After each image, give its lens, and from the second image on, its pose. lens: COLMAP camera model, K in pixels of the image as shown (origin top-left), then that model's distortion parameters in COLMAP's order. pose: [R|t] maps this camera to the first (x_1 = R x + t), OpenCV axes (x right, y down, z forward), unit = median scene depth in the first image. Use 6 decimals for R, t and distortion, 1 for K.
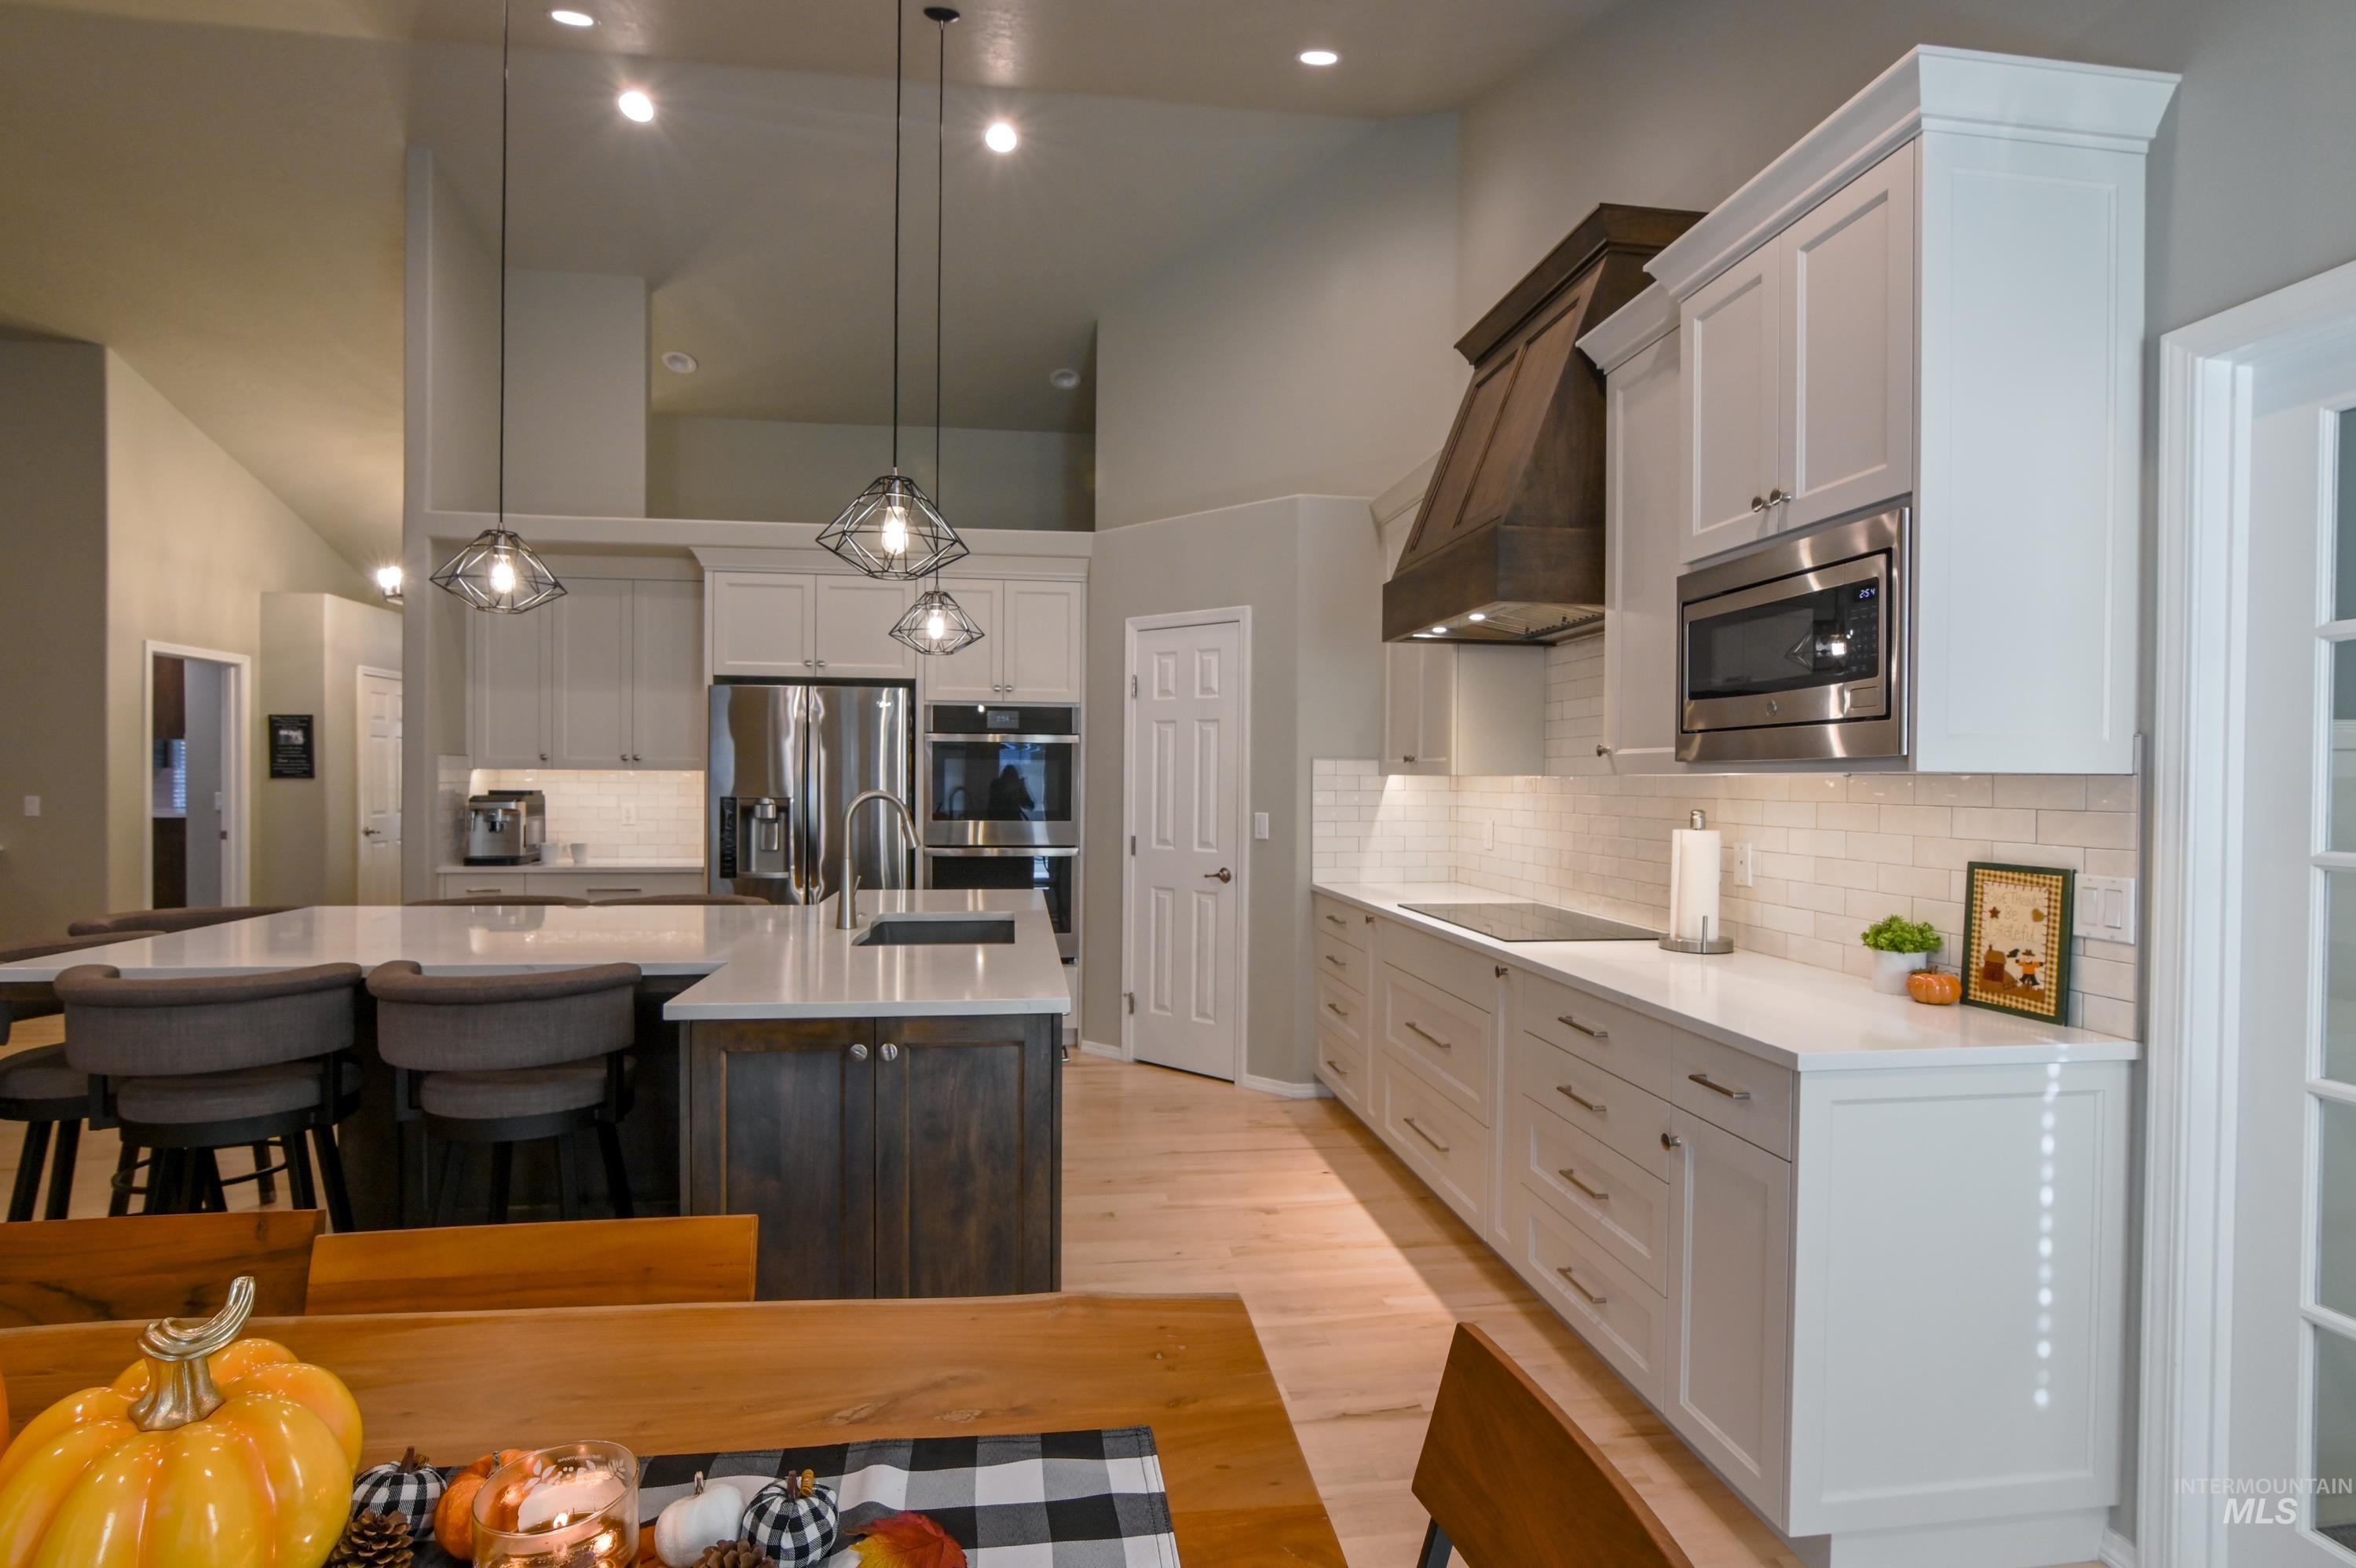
lens RADIAL K [[1154.1, 0, 1180.8], [0, 1154.1, 790.0], [0, 0, 1]] dist [-0.019079, 0.001211]
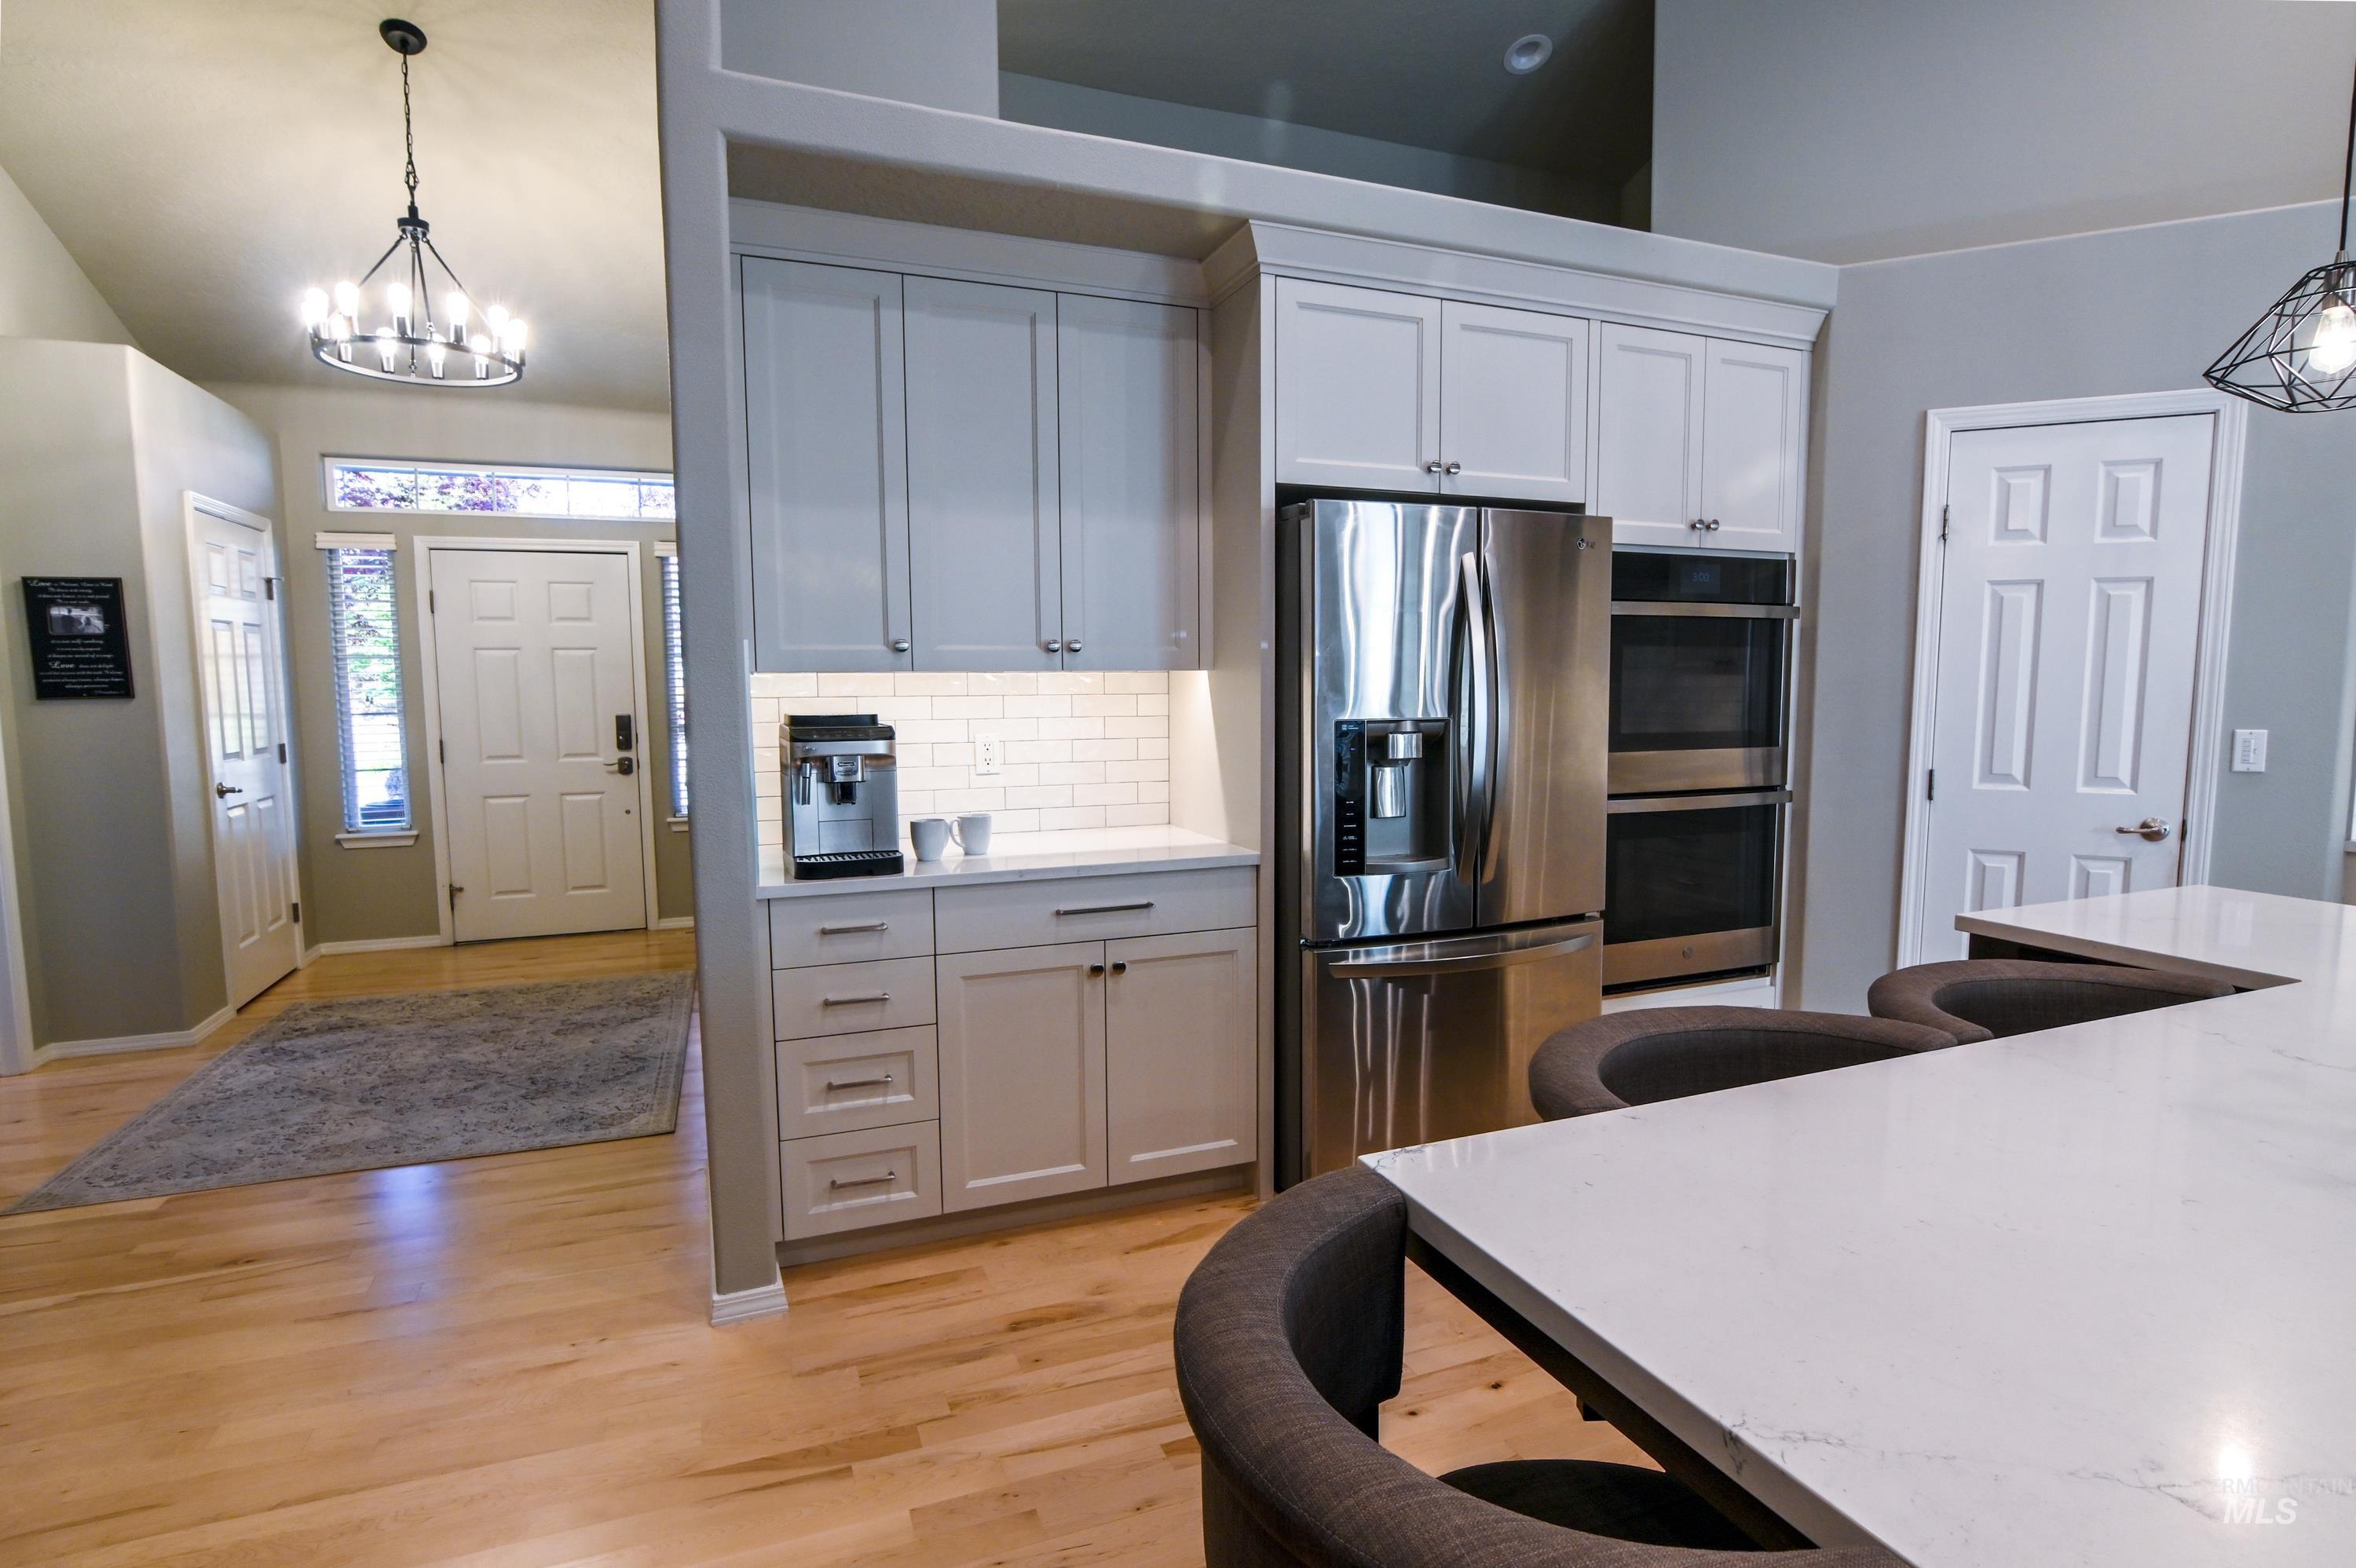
lens RADIAL K [[1154.1, 0, 1180.8], [0, 1154.1, 790.0], [0, 0, 1]] dist [-0.019079, 0.001211]
pose [[0.969406, -0.036298, 0.242765, -1.019897], [0.015071, 0.995942, 0.088732, -0.017055], [-0.245000, -0.082358, 0.966019, 0.885805]]
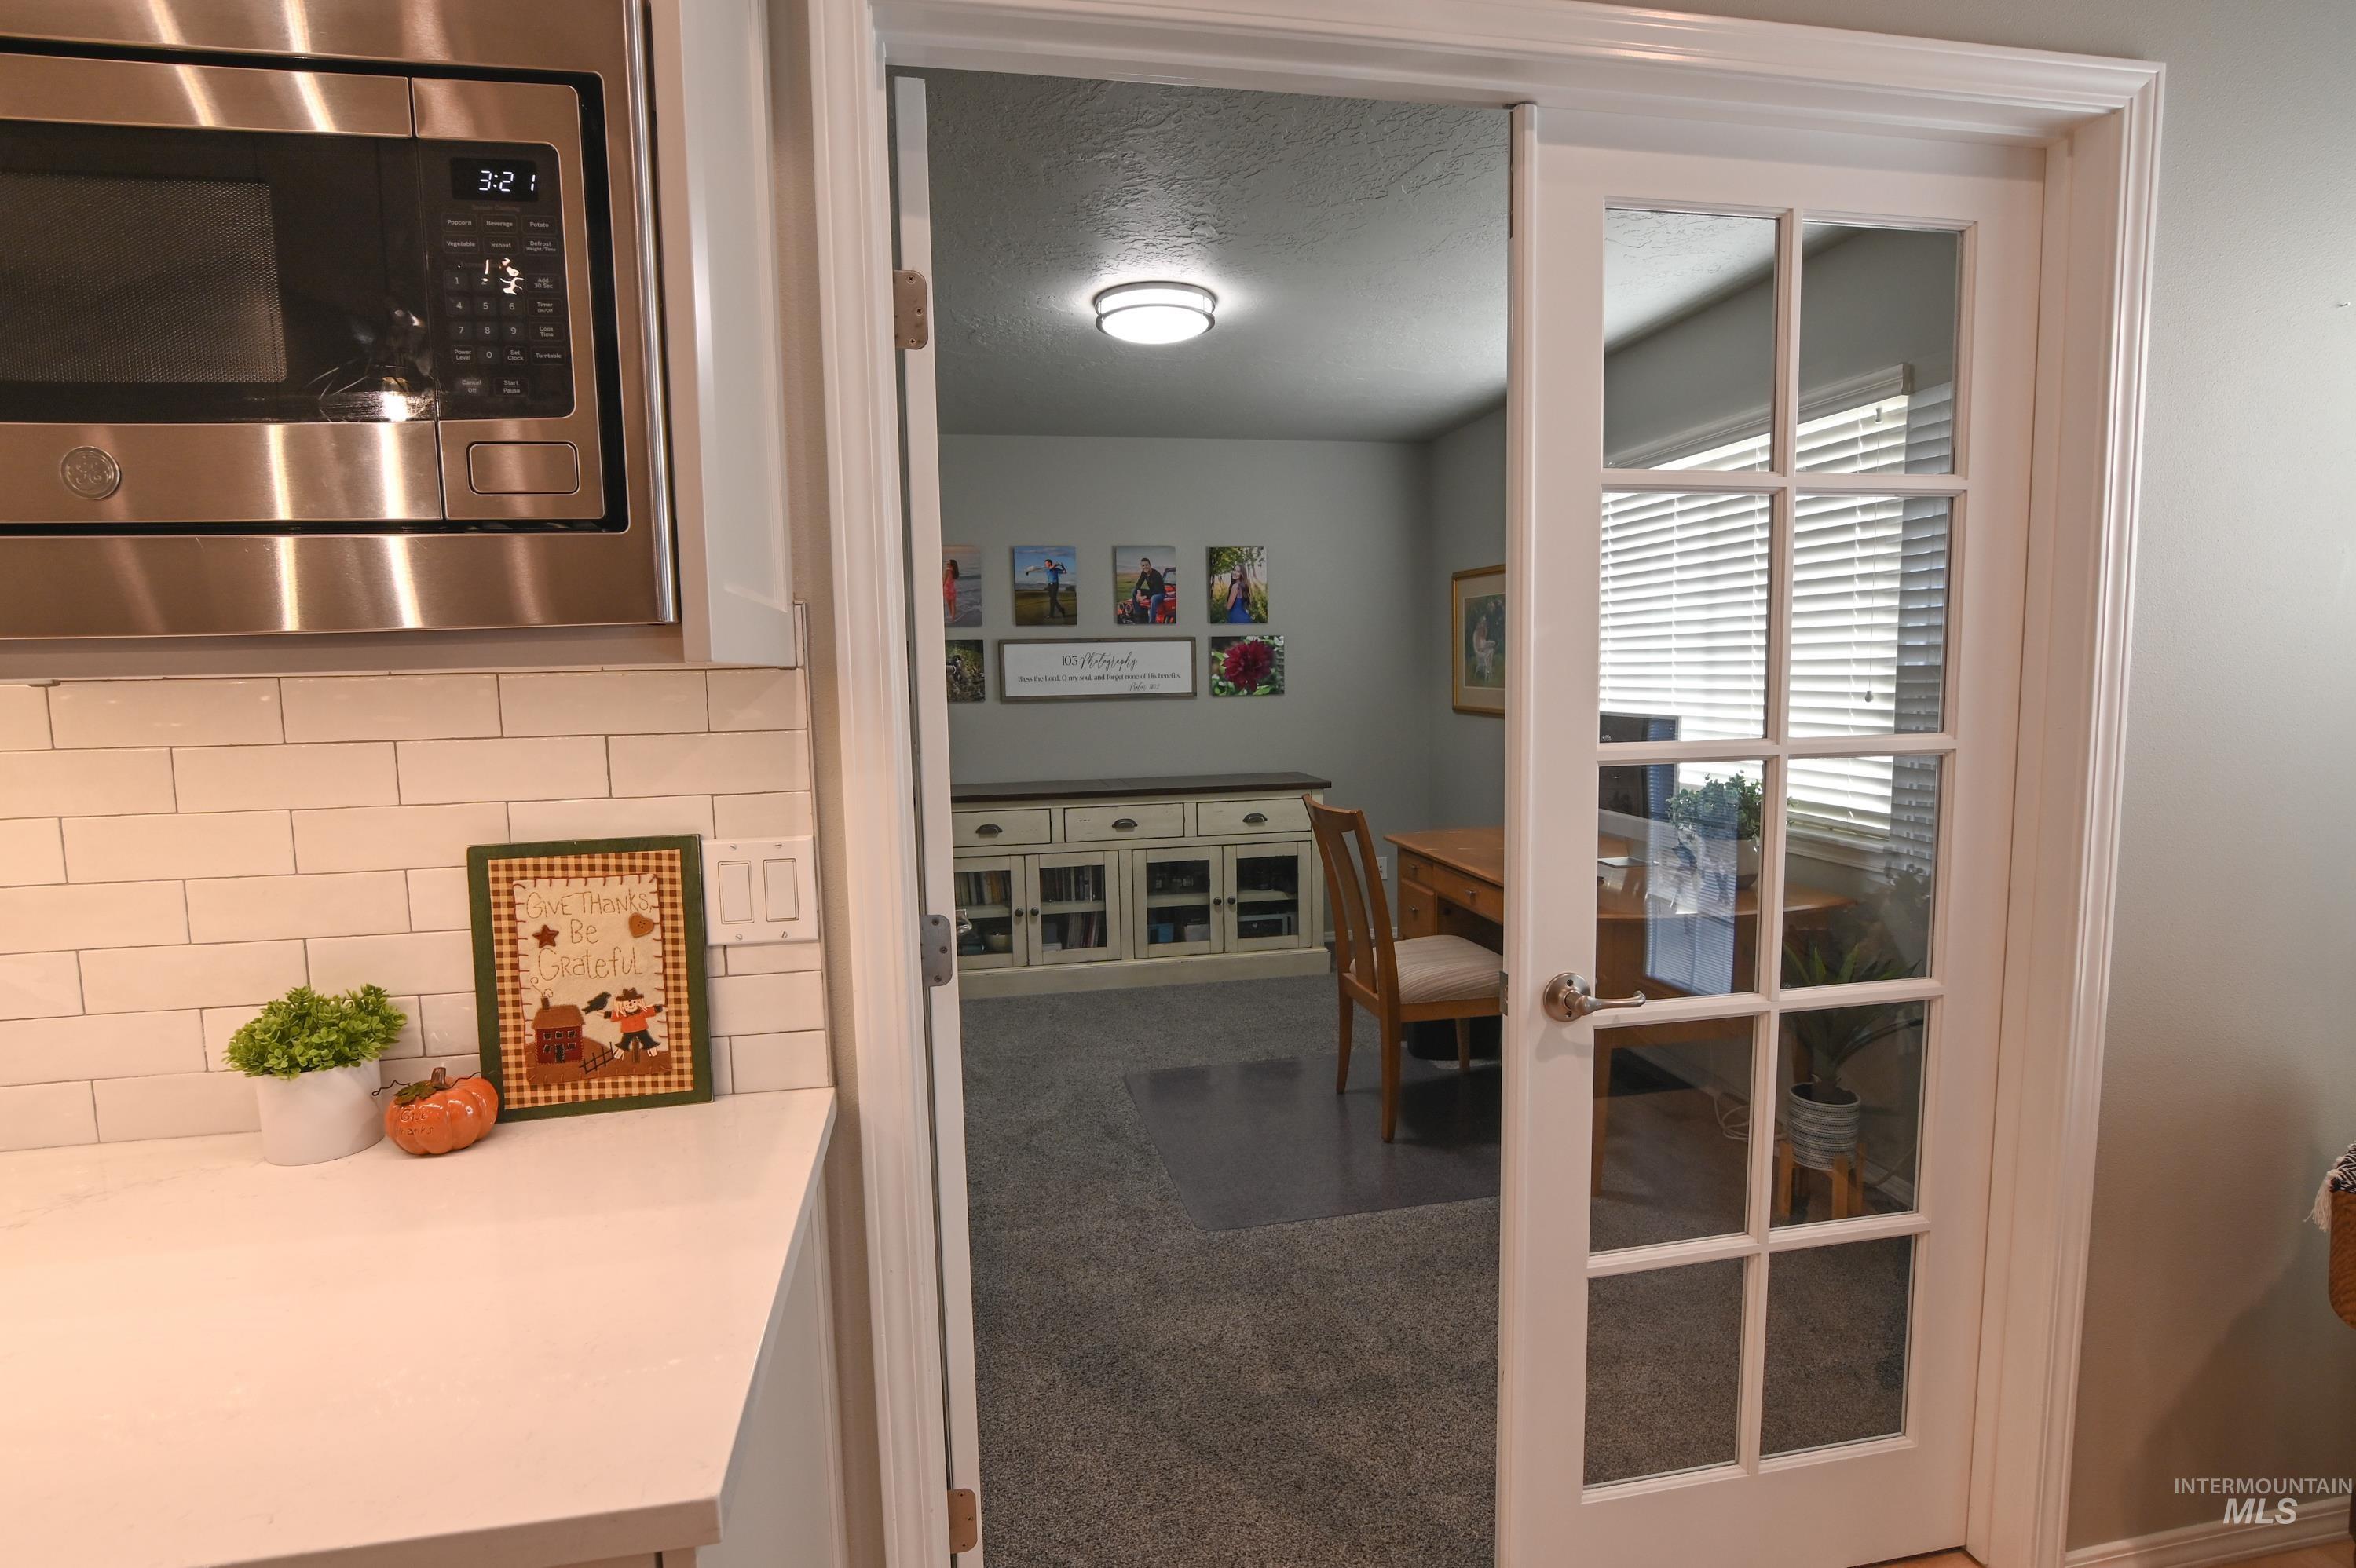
lens RADIAL K [[1154.1, 0, 1180.8], [0, 1154.1, 790.0], [0, 0, 1]] dist [-0.019079, 0.001211]
pose [[-0.042050, -0.110361, 0.993002, 0.128691], [0.029429, 0.993313, 0.111642, -0.007187], [-0.998682, 0.033918, -0.038521, 0.513816]]
